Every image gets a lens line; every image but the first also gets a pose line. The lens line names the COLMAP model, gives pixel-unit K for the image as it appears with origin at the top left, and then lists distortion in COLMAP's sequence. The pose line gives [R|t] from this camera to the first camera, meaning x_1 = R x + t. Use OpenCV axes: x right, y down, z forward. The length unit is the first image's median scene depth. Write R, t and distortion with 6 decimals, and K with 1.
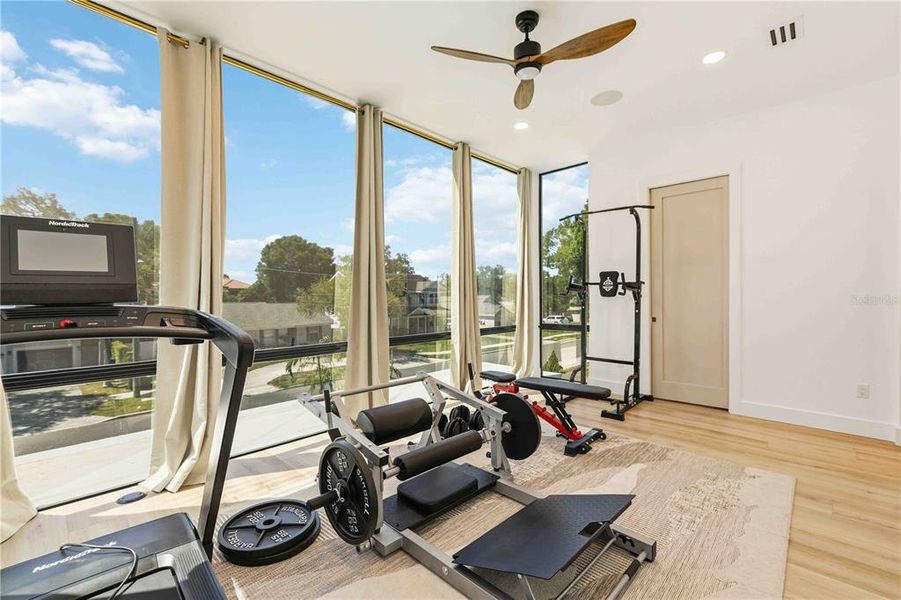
lens RADIAL K [[391.4, 0, 450.1], [0, 391.4, 294.8], [0, 0, 1]] dist [0.000038, -0.000057]
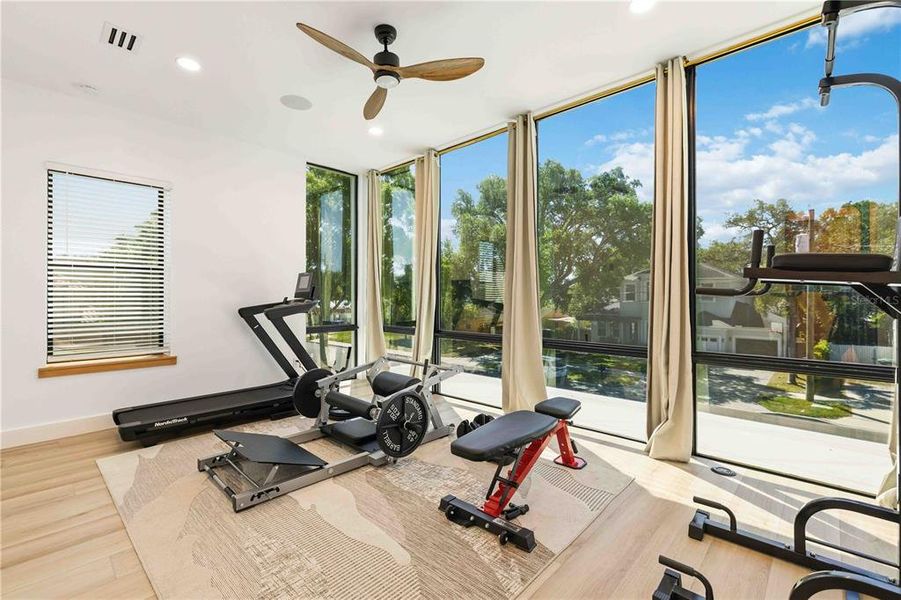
lens RADIAL K [[391.4, 0, 450.1], [0, 391.4, 294.8], [0, 0, 1]] dist [0.000038, -0.000057]
pose [[0.027068, 0.006366, -0.999613, 0.814954], [0.000207, 0.999980, 0.006374, 0.000345], [0.999634, -0.000380, 0.027066, 0.768313]]
